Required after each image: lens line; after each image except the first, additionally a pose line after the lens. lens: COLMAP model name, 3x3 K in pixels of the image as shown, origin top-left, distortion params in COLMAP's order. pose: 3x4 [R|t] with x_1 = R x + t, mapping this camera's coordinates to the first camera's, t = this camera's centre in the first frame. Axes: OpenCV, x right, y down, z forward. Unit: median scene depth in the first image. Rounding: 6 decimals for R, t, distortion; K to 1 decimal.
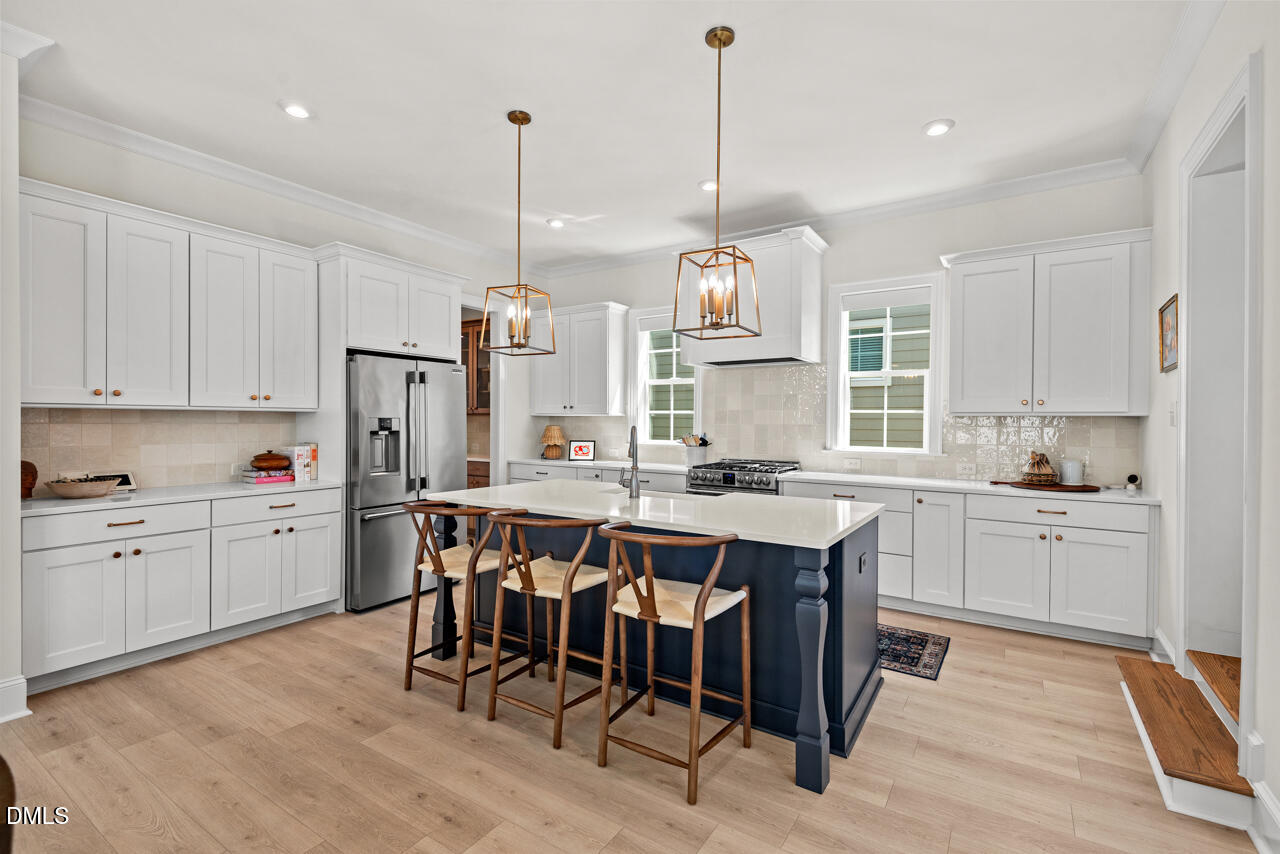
lens RADIAL K [[572.9, 0, 635.4], [0, 572.9, 422.9], [0, 0, 1]] dist [0.016245, -0.000494]
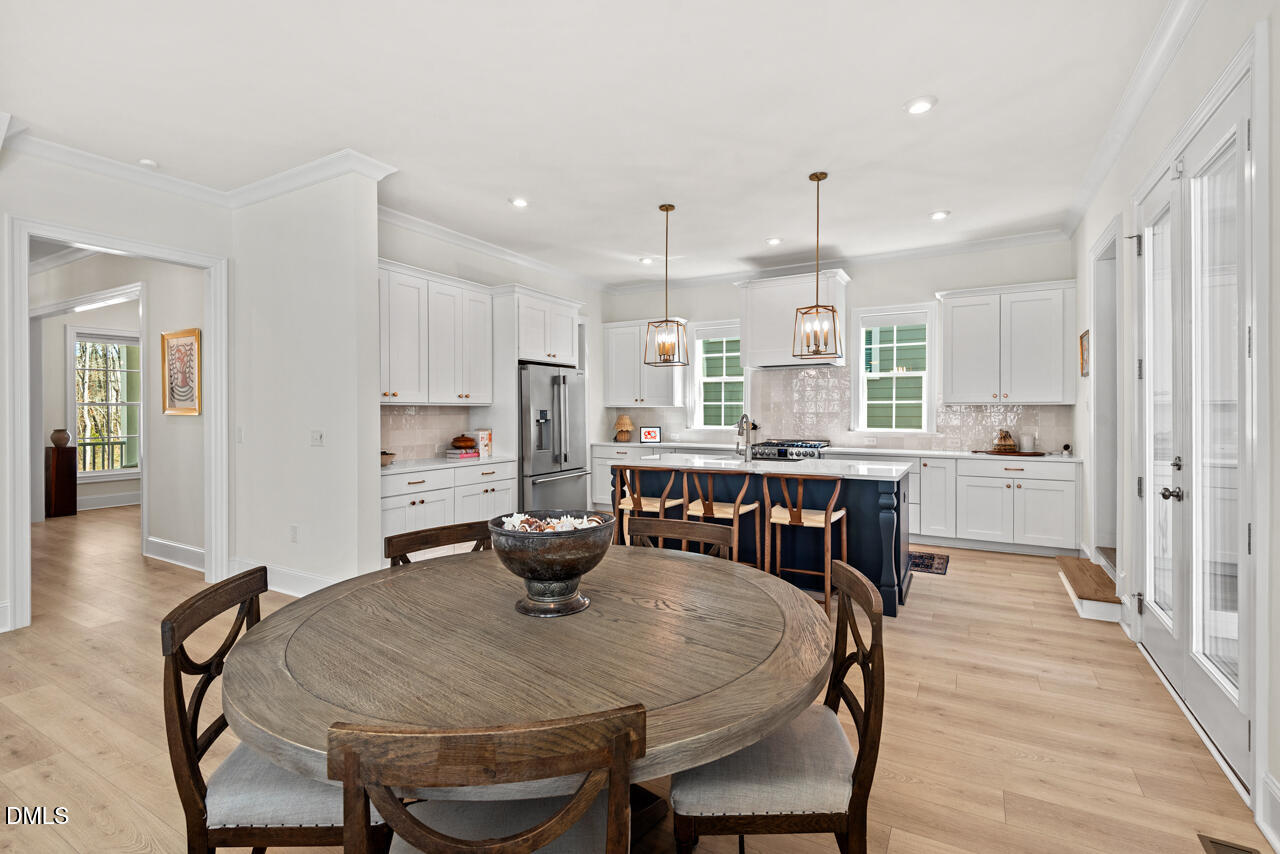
lens RADIAL K [[578.5, 0, 637.5], [0, 578.5, 410.6], [0, 0, 1]] dist [0.030669, 0.000089]
pose [[0.997844, -0.008584, 0.065074, -0.296073], [0.008814, 0.999956, -0.003240, -0.001102], [-0.065043, 0.003807, 0.997875, -0.381469]]
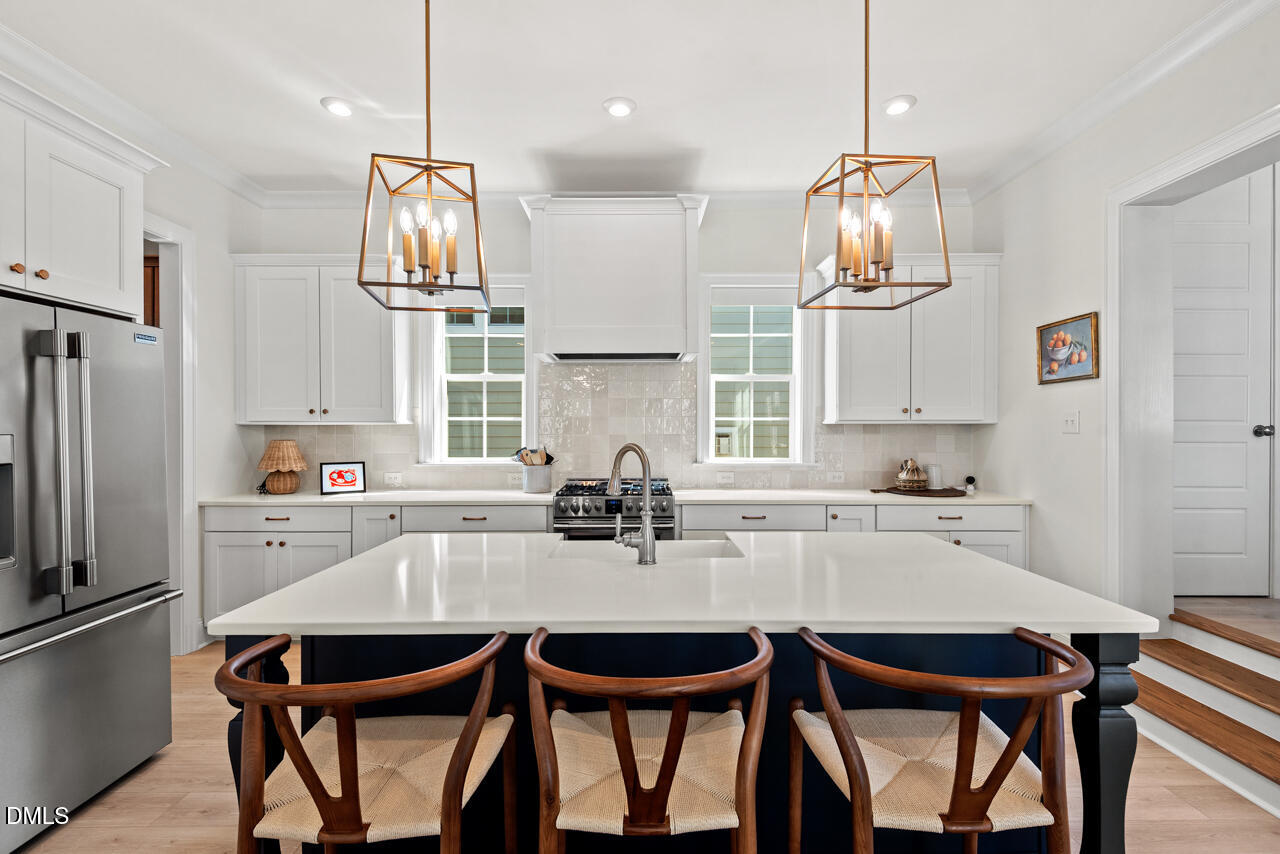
lens RADIAL K [[595.7, 0, 644.3], [0, 595.7, 428.1], [0, 0, 1]] dist [0.023146, -0.000470]
pose [[0.835227, -0.008297, 0.549843, -0.264653], [0.009156, 0.999957, 0.001182, -0.009044], [-0.549829, 0.004047, 0.835267, 0.347531]]
